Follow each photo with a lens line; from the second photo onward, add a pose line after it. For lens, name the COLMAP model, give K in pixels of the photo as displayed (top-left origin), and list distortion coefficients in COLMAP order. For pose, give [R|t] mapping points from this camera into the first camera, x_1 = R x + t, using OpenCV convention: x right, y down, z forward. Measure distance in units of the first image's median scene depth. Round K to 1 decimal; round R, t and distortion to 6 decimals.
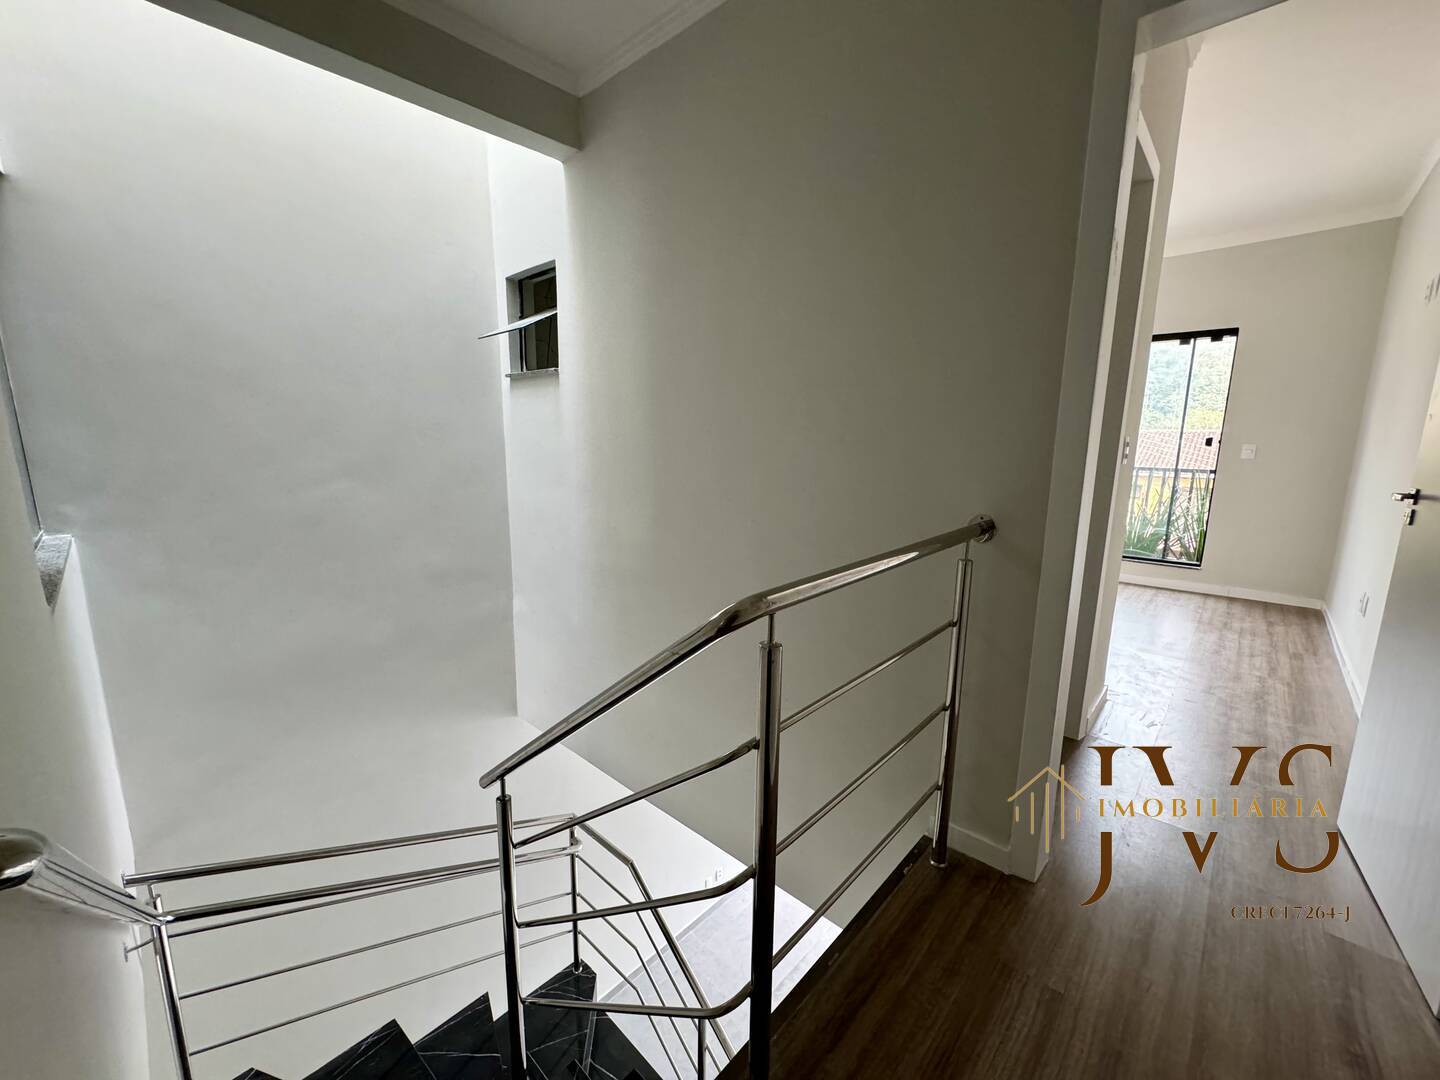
lens RADIAL K [[576.9, 0, 719.1], [0, 576.9, 539.0], [0, 0, 1]] dist [-0.001507, 0.000399]
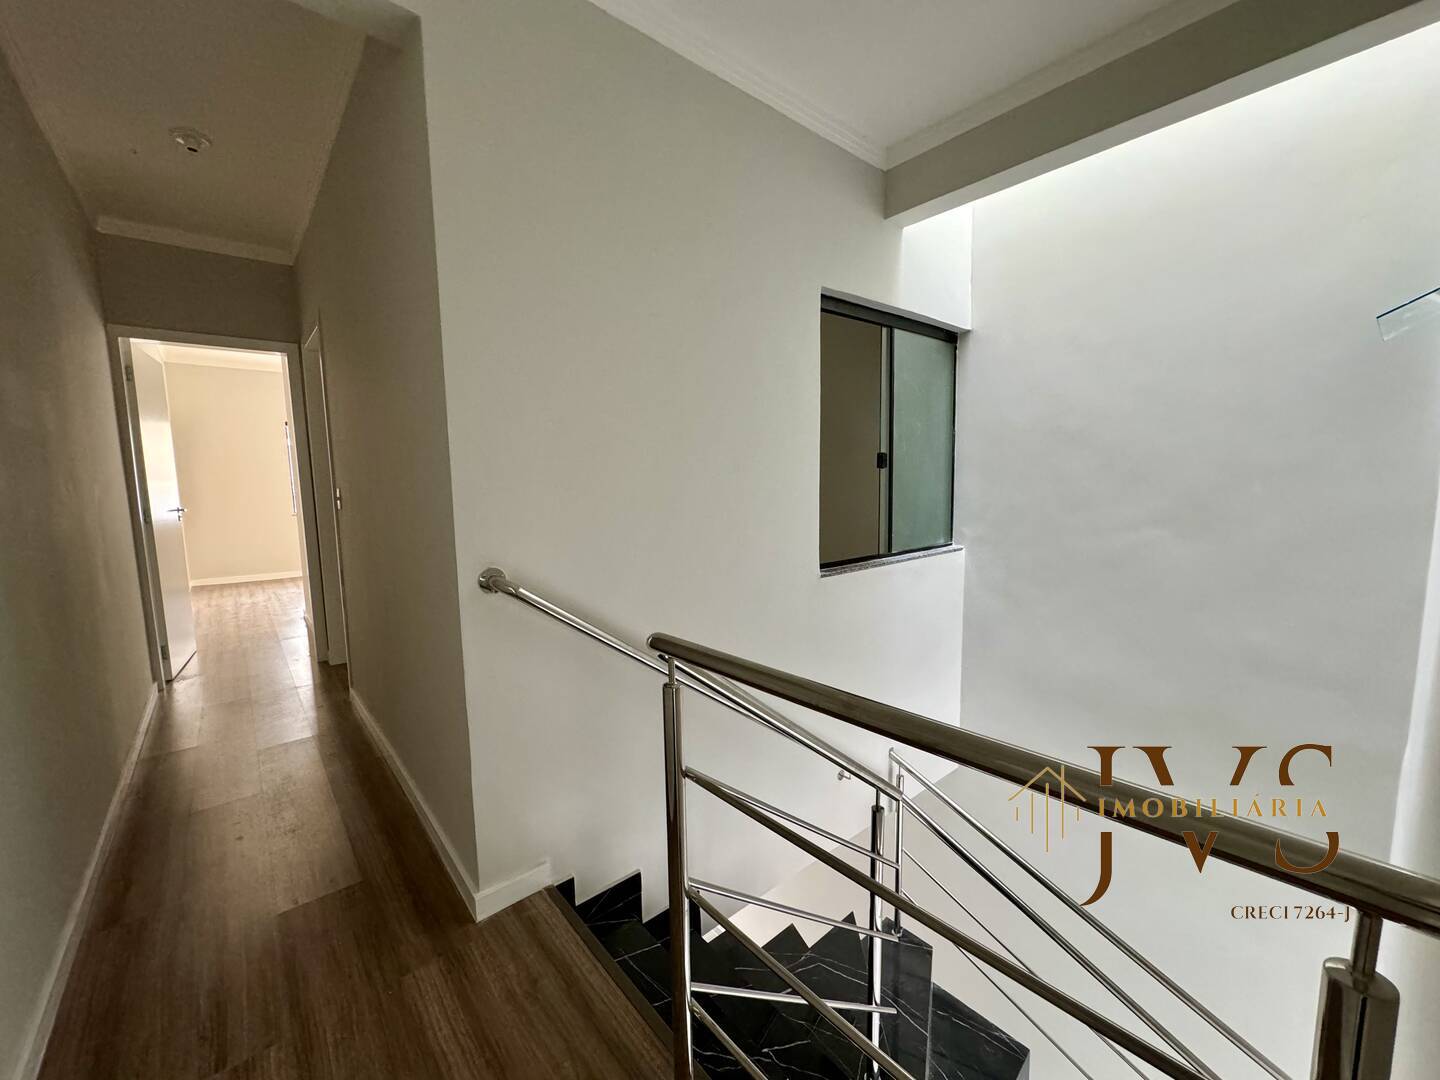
lens RADIAL K [[576.9, 0, 719.1], [0, 576.9, 539.0], [0, 0, 1]] dist [-0.001507, 0.000399]
pose [[-0.121144, 0.100149, -0.987570, 1.207467], [-0.158819, 0.980125, 0.118876, -0.253710], [0.979847, 0.171246, -0.102830, 1.215497]]
